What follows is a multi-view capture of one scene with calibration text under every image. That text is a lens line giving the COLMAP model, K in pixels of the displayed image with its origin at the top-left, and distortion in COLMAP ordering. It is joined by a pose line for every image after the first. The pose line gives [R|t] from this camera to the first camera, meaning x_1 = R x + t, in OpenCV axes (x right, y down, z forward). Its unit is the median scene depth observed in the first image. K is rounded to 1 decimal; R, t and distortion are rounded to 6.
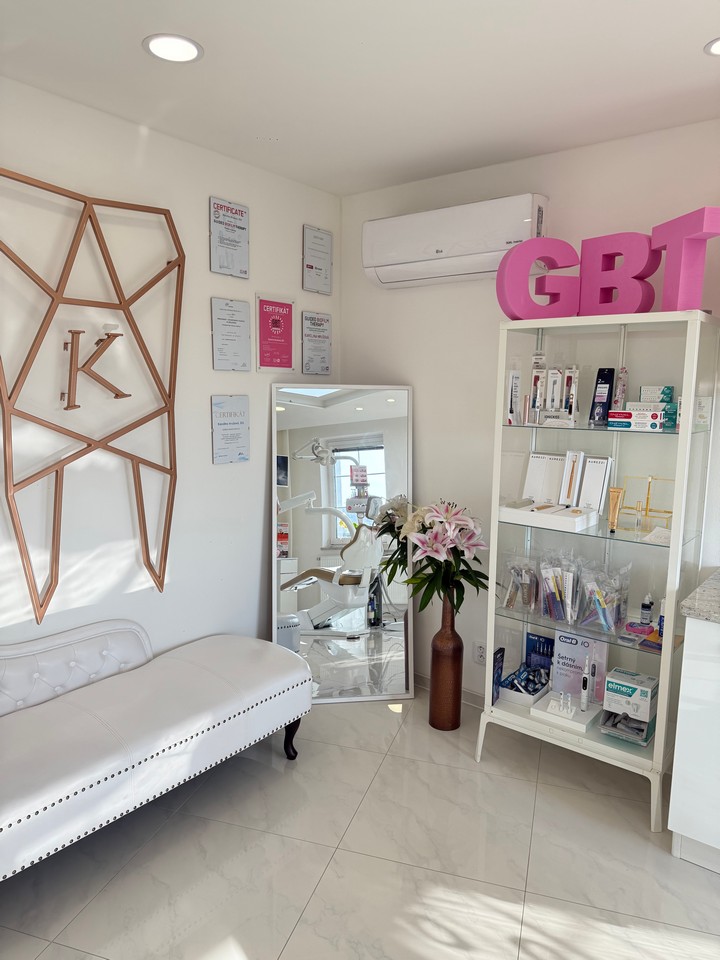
lens RADIAL K [[674.3, 0, 359.2], [0, 674.3, 485.9], [0, 0, 1]] dist [0.099980, -0.140222]
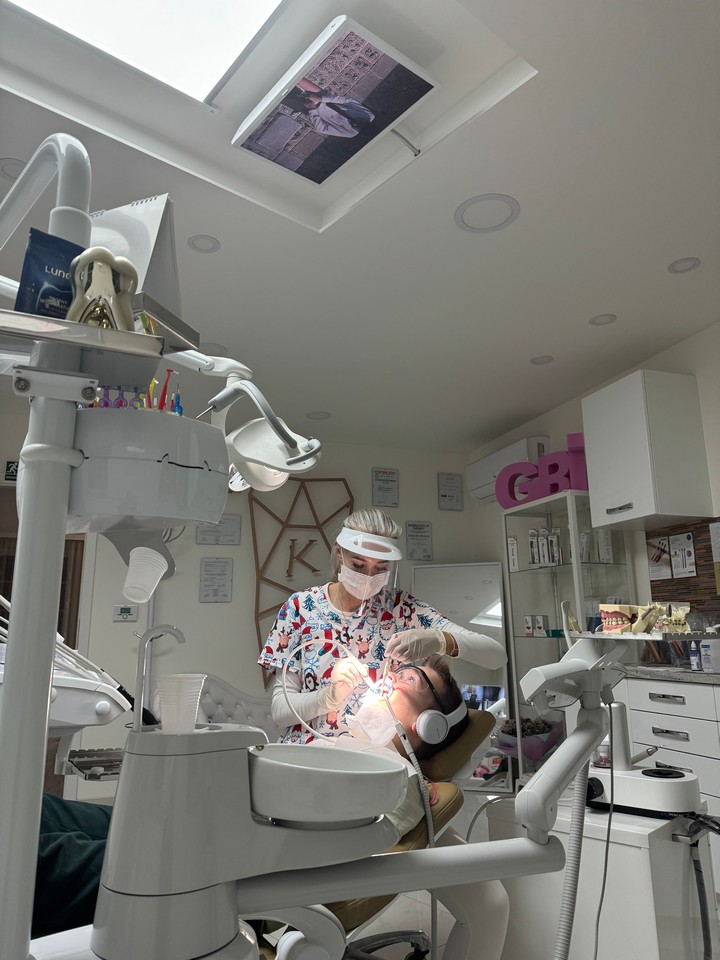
lens RADIAL K [[678.0, 0, 360.0], [0, 678.0, 480.0], [0, 0, 1]] dist [-0.001299, -0.000420]
pose [[0.835210, -0.144318, -0.530657, 0.788139], [-0.056505, 0.937323, -0.343849, 0.269588], [0.547021, 0.317171, 0.774707, -0.487355]]
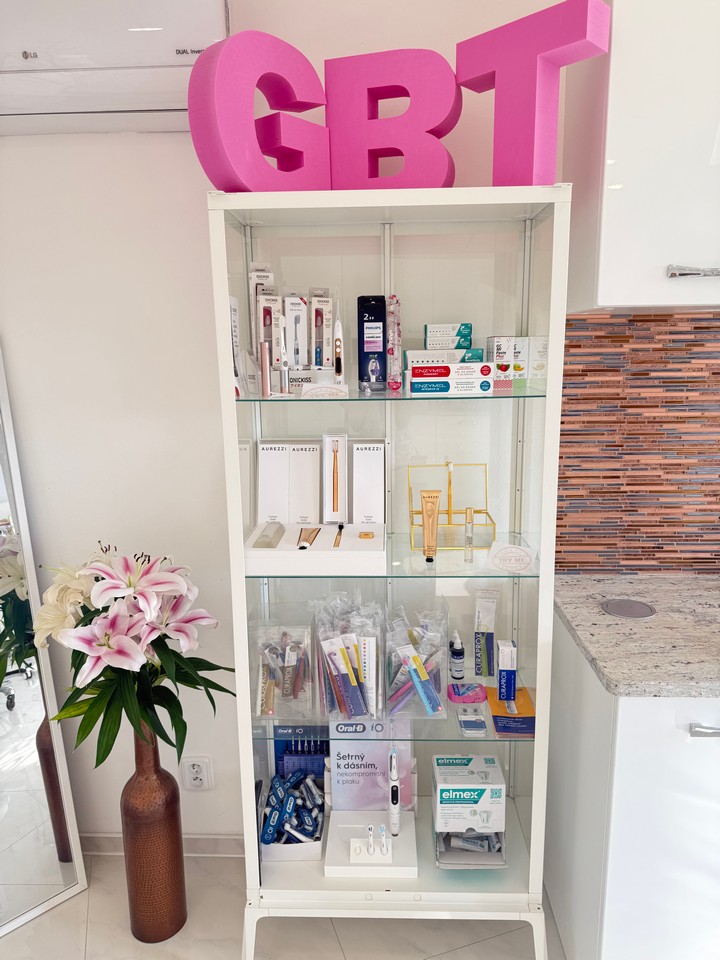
lens RADIAL K [[674.3, 0, 359.2], [0, 674.3, 485.9], [0, 0, 1]] dist [0.099980, -0.140222]
pose [[0.799835, -0.146686, 0.582019, -0.027070], [0.112959, 0.989138, 0.094058, -0.061085], [-0.589494, -0.009486, 0.807717, 0.504706]]
